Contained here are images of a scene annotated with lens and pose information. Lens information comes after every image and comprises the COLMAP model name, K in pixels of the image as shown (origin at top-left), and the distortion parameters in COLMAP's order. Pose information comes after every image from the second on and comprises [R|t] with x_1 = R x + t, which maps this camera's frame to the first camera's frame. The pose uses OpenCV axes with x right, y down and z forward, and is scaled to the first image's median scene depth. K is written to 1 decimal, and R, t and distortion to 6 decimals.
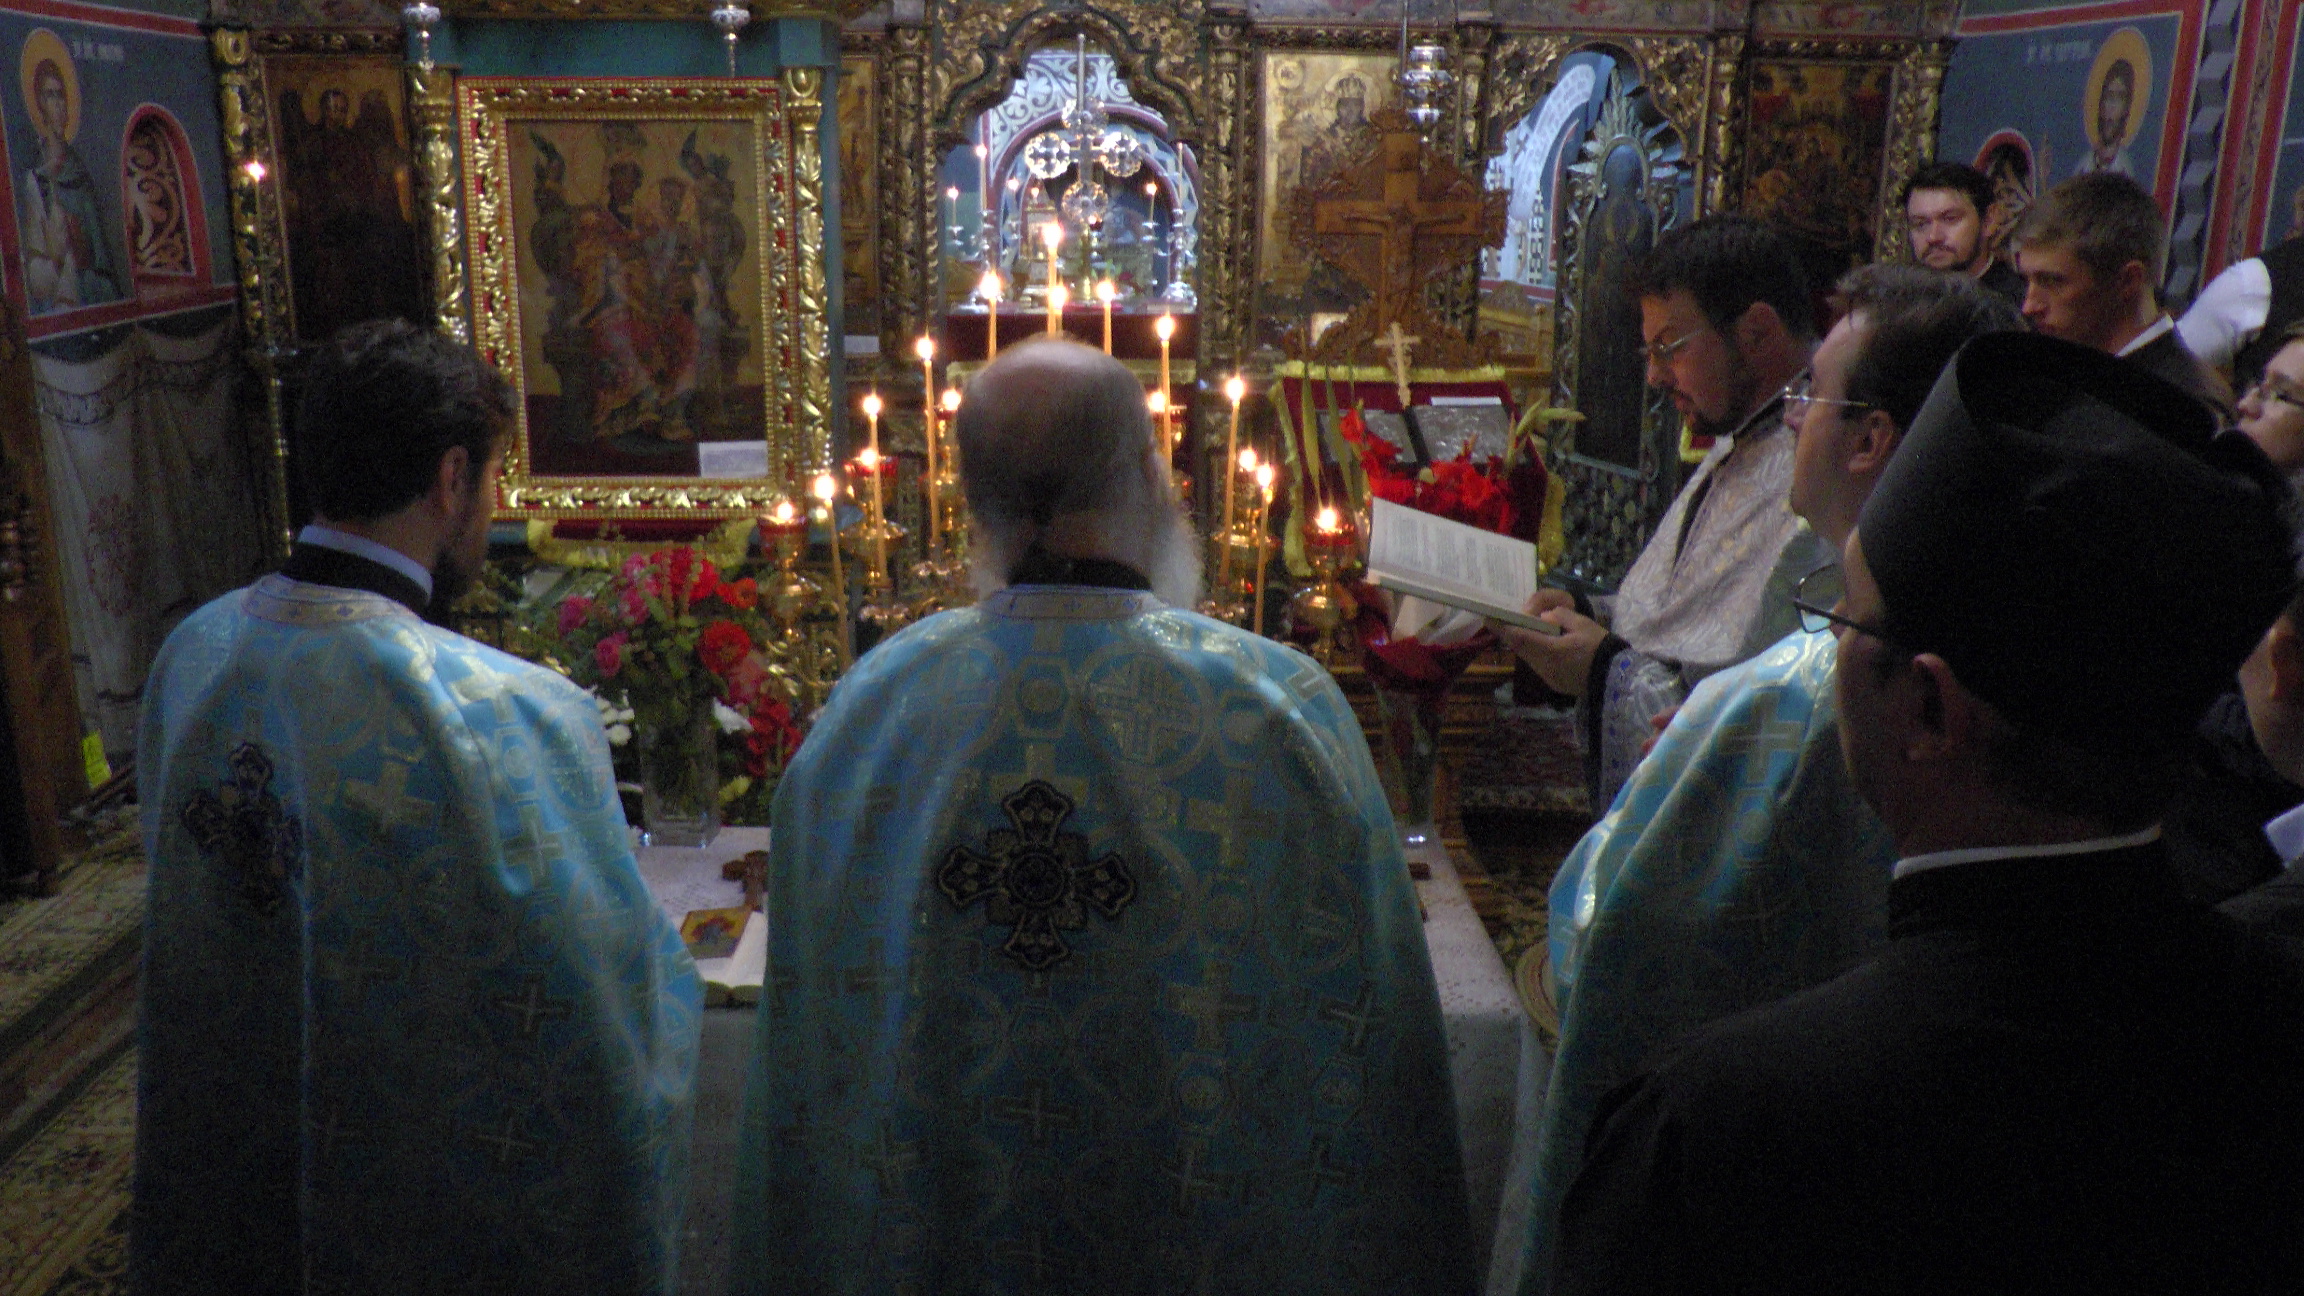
lens RADIAL K [[1953.5, 0, 1151.7], [0, 1953.5, 650.8], [0, 0, 1]] dist [0.001974, 0.002190]
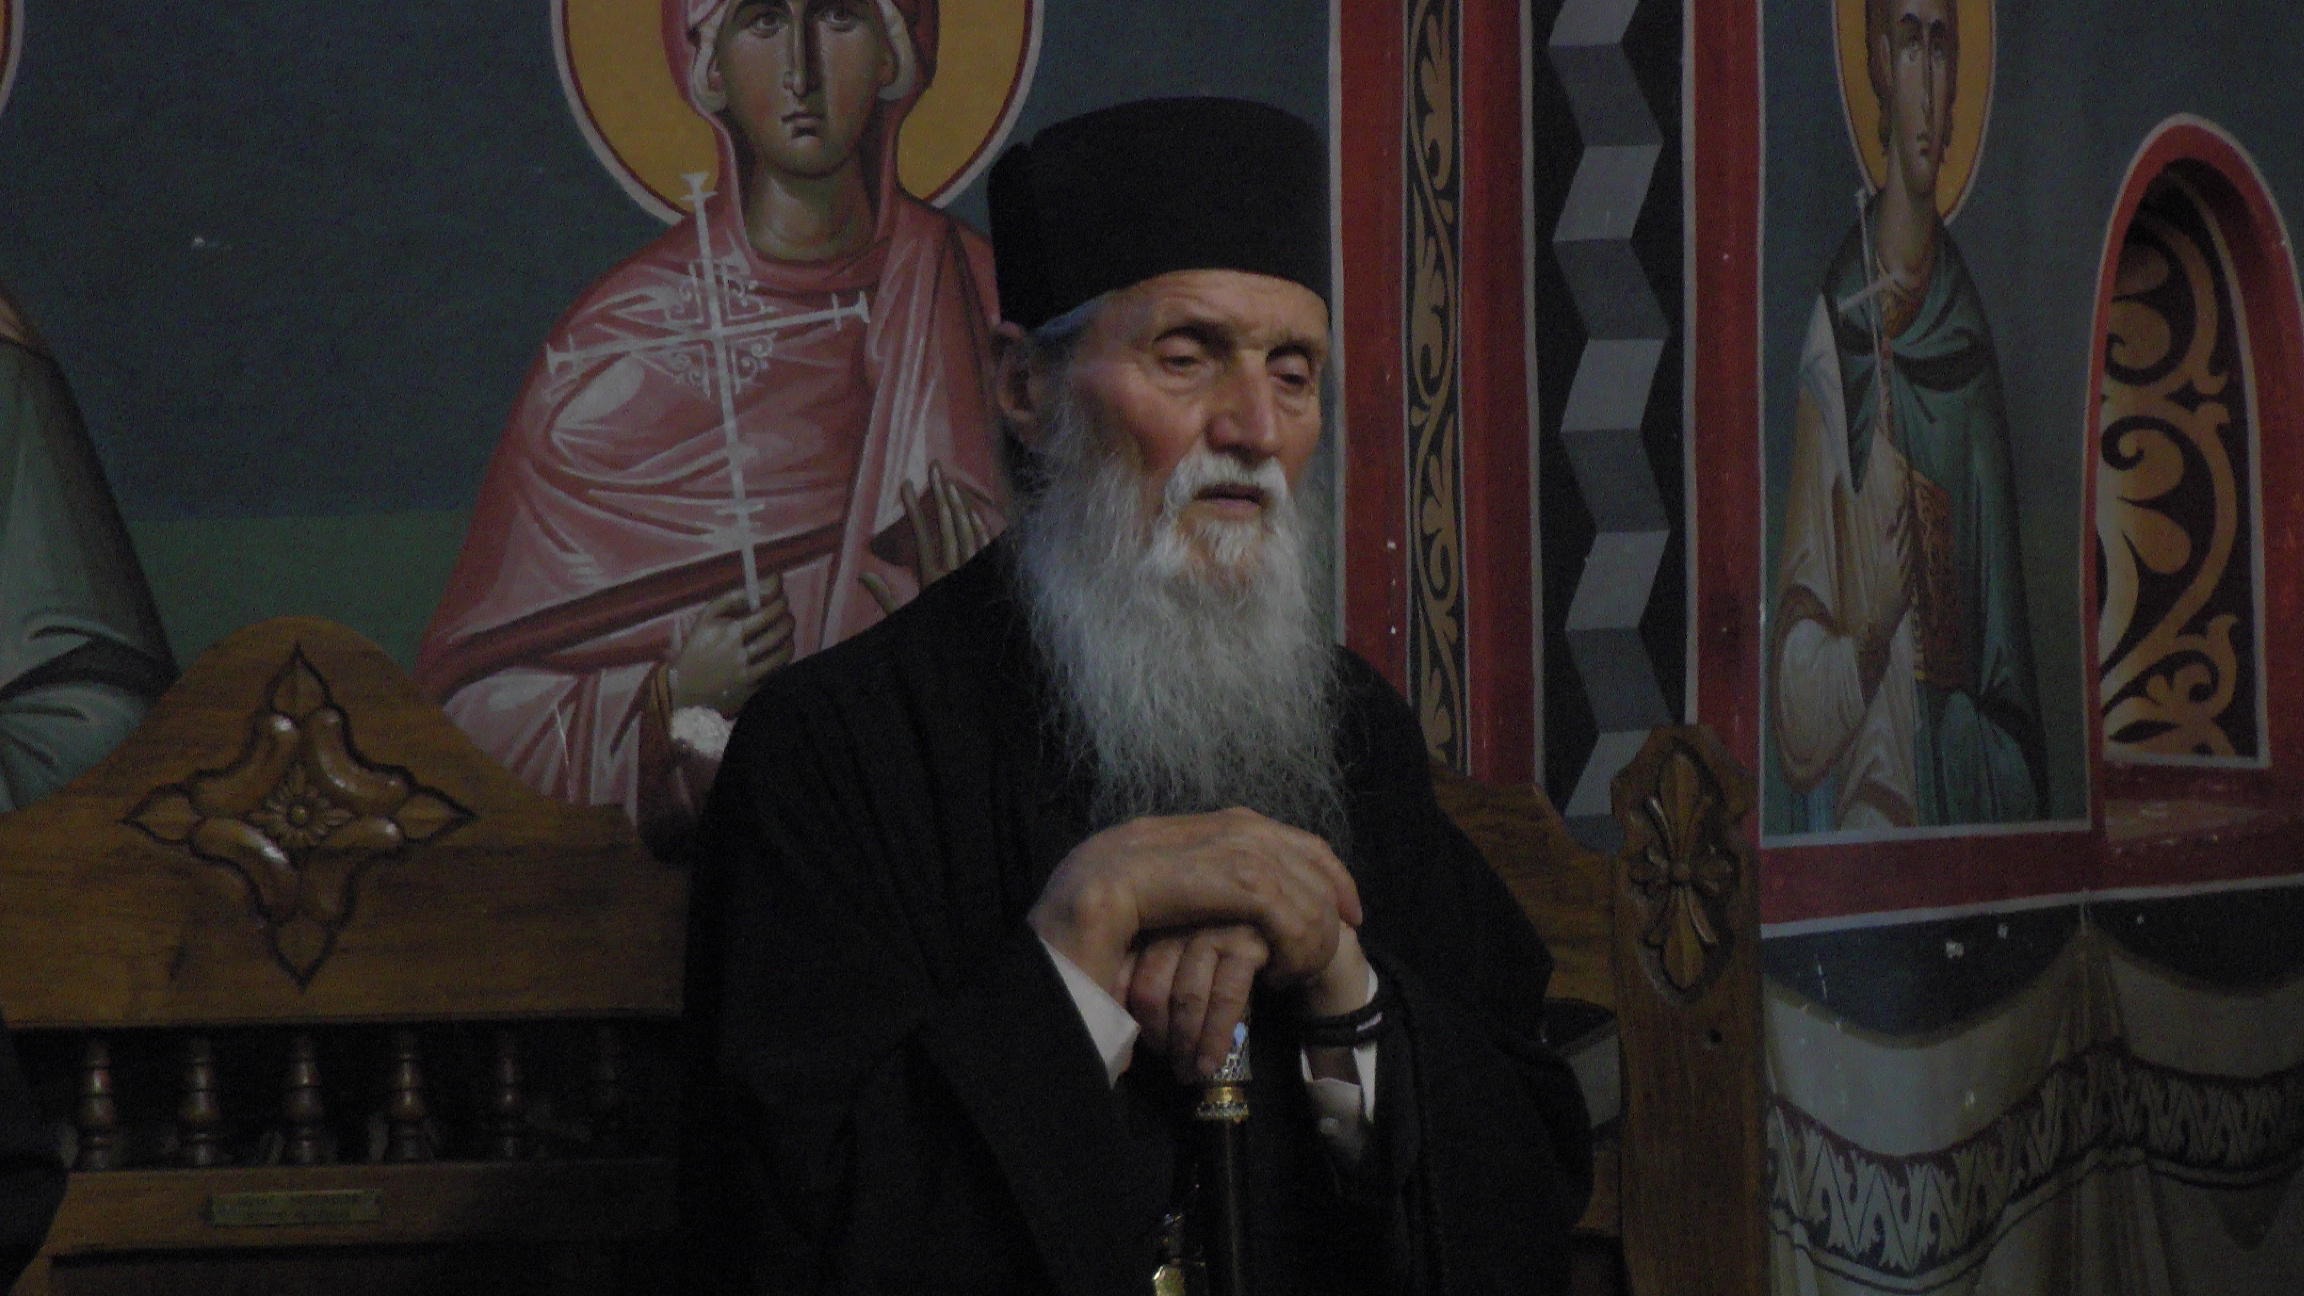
lens RADIAL K [[5897.7, 0, 1152.1], [0, 5897.7, 647.3], [0, 0, 1]] dist [-0.150056, 0.000000]
pose [[0.845657, -0.016565, -0.533469, -0.217562], [-0.127935, 0.964088, -0.232739, -0.004859], [0.518166, 0.265067, 0.813169, 0.307430]]
